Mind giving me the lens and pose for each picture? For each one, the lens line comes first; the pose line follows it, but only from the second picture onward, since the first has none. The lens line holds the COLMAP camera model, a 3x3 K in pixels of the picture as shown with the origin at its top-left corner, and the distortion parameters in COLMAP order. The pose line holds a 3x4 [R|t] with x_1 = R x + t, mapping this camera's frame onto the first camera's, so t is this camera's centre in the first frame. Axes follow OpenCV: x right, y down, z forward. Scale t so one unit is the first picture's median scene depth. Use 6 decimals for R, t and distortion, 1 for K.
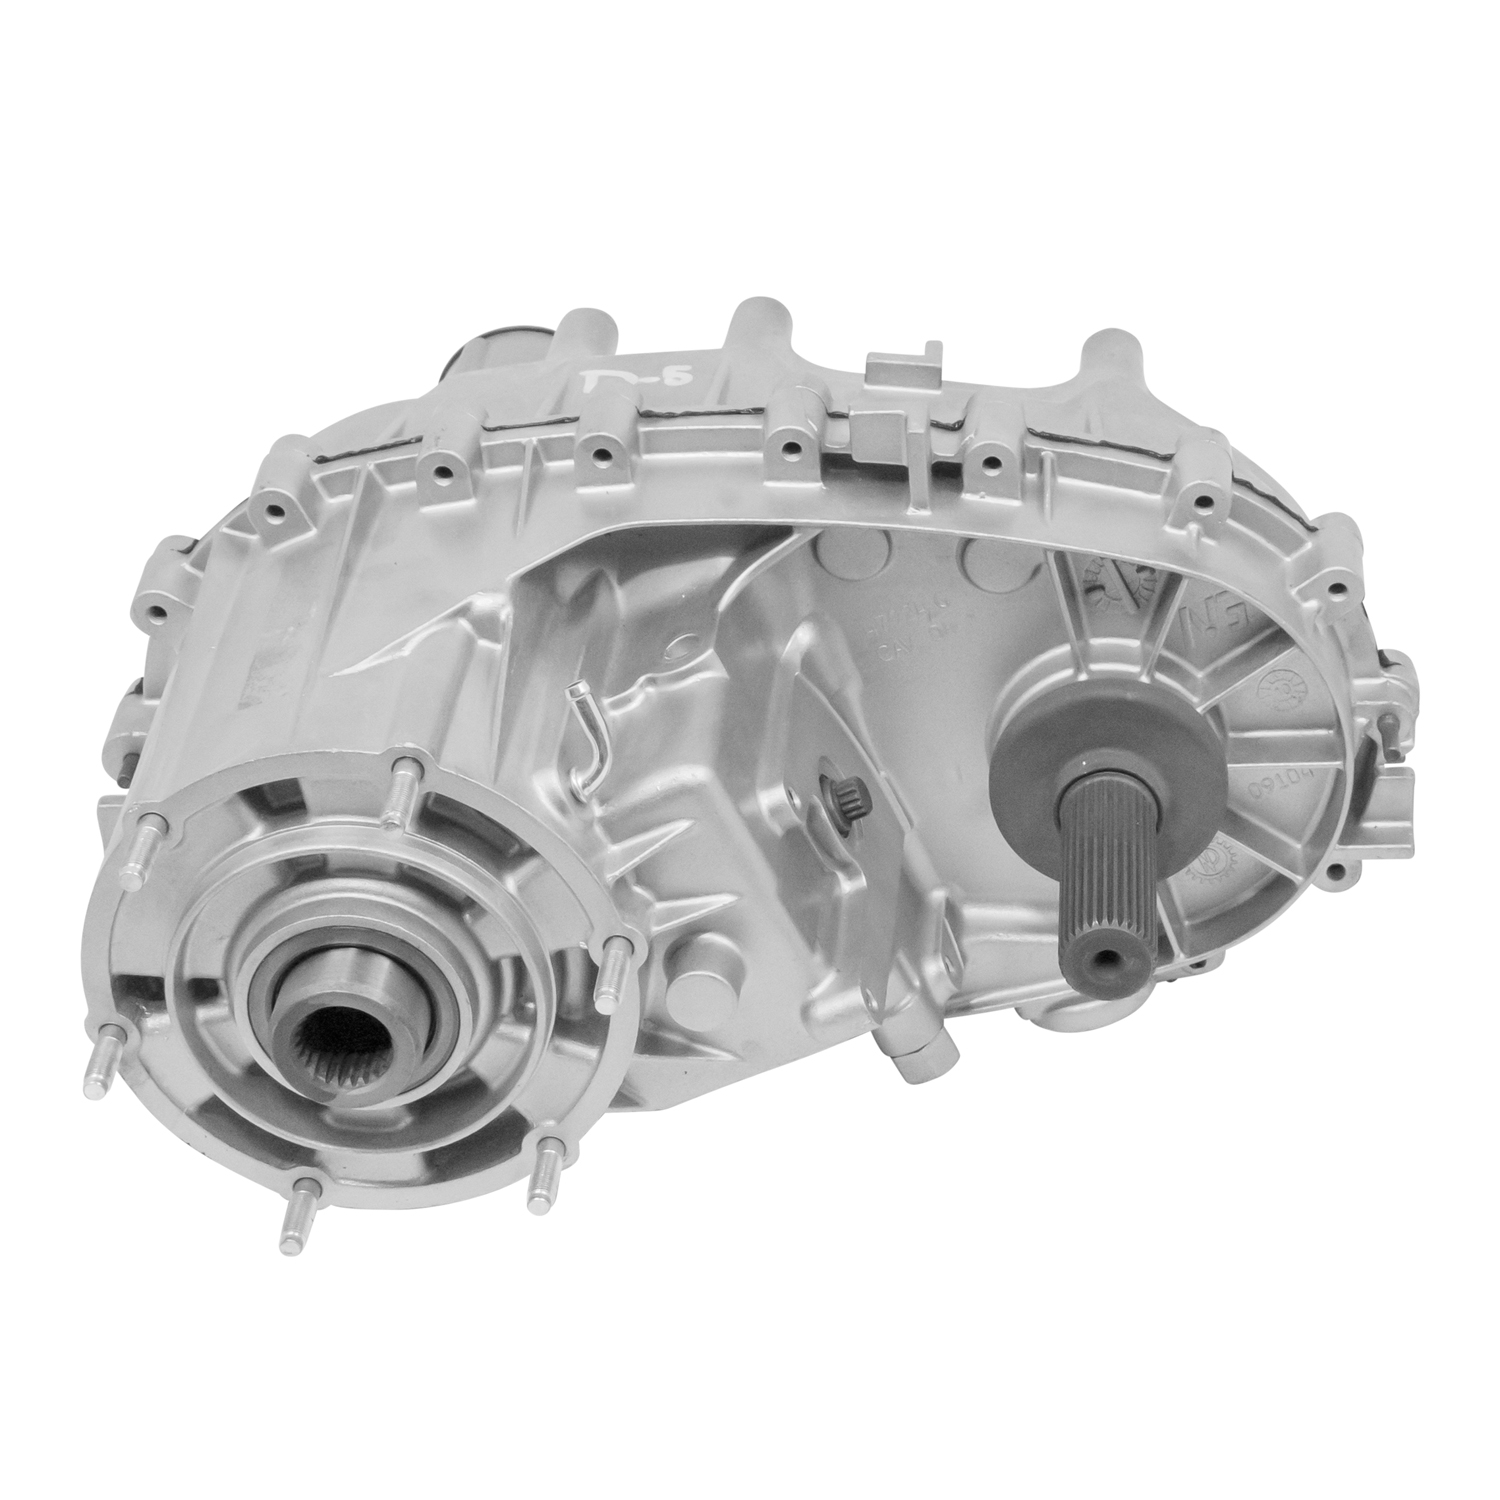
lens RADIAL K [[2403.5, 0, 757.1], [0, 2403.5, 750.0], [0, 0, 1]] dist [0.039258, 0.000000]
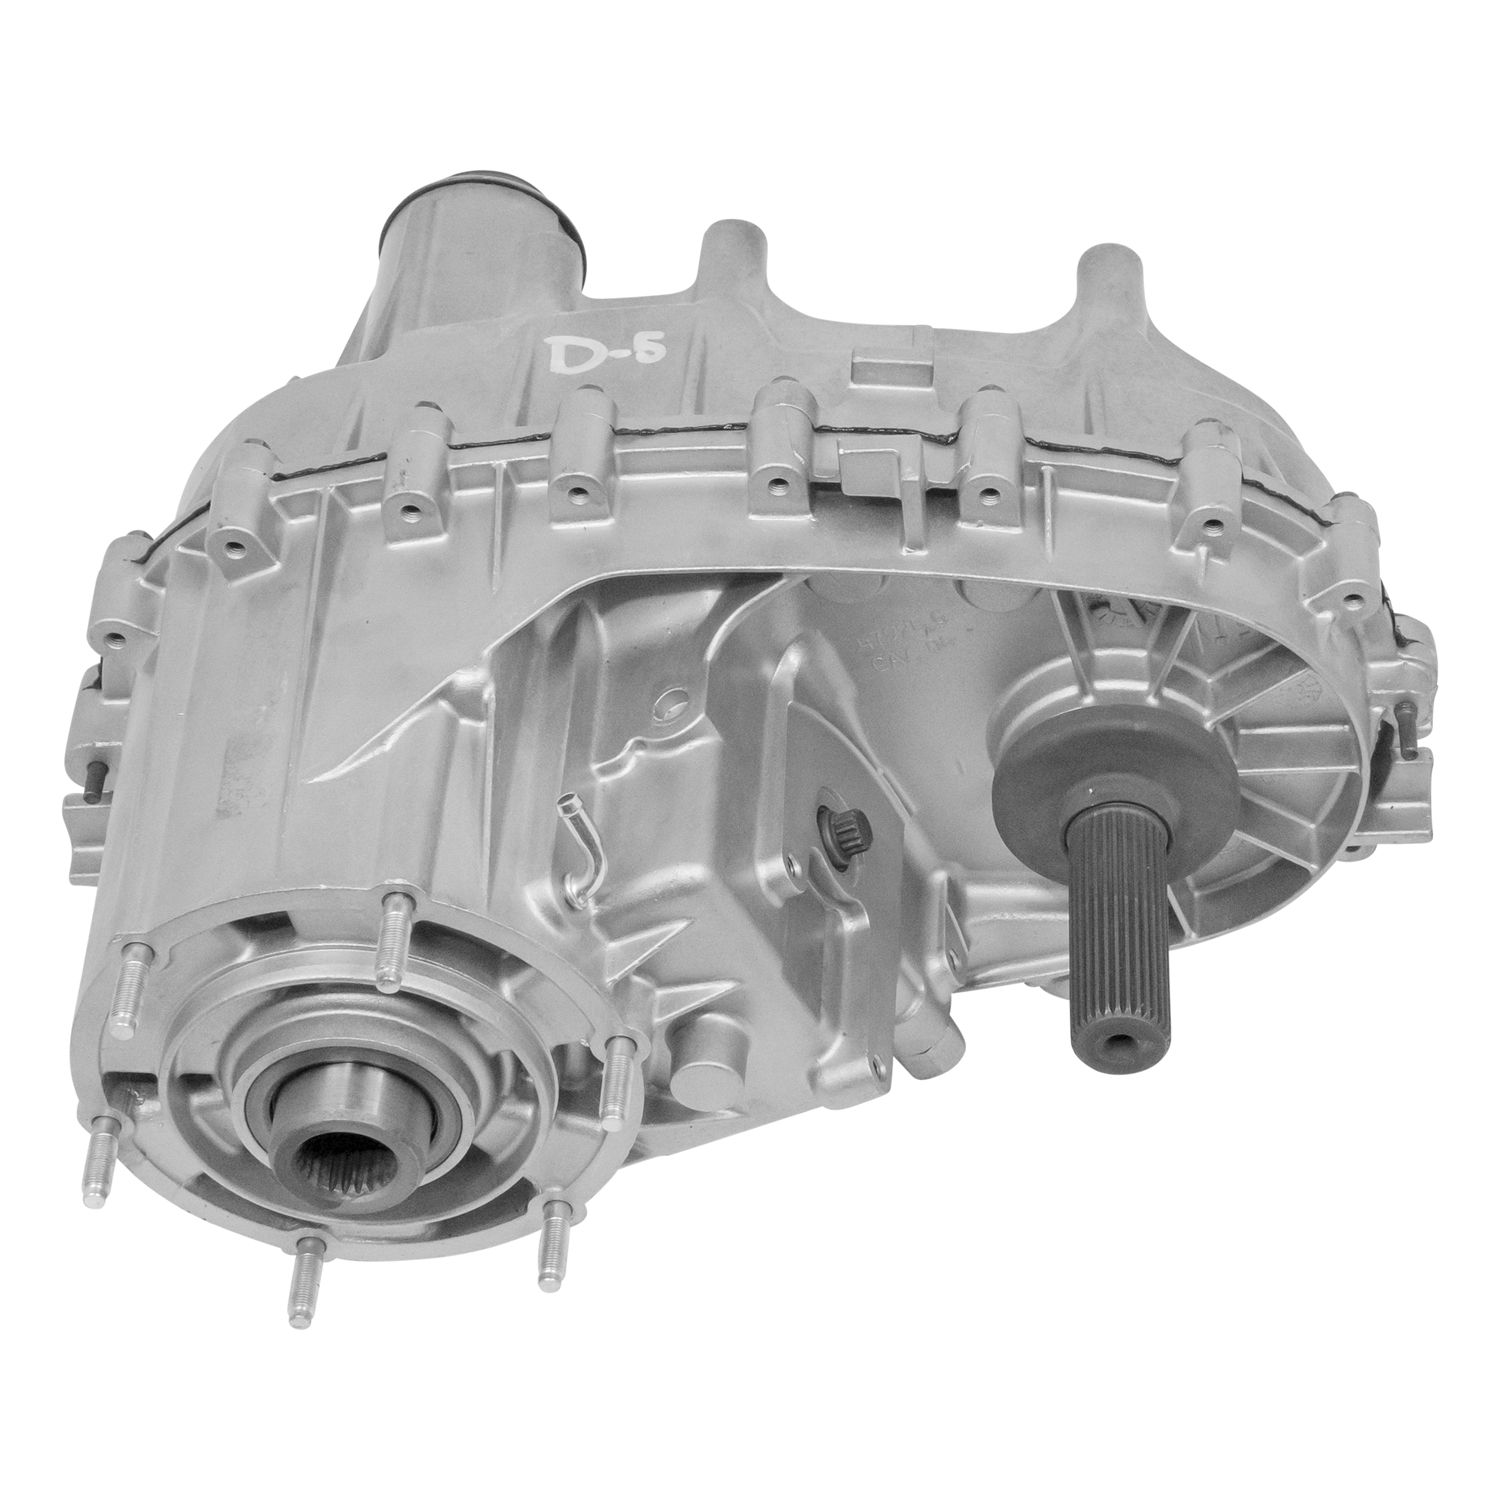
lens RADIAL K [[2548.9, 0, 742.9], [0, 2548.9, 750.7], [0, 0, 1]] dist [0.043061, 0.000000]
pose [[0.999364, -0.035521, 0.003195, -0.006302], [0.034754, 0.990063, 0.136263, -0.156414], [-0.008003, -0.136066, 0.990667, -0.010250]]
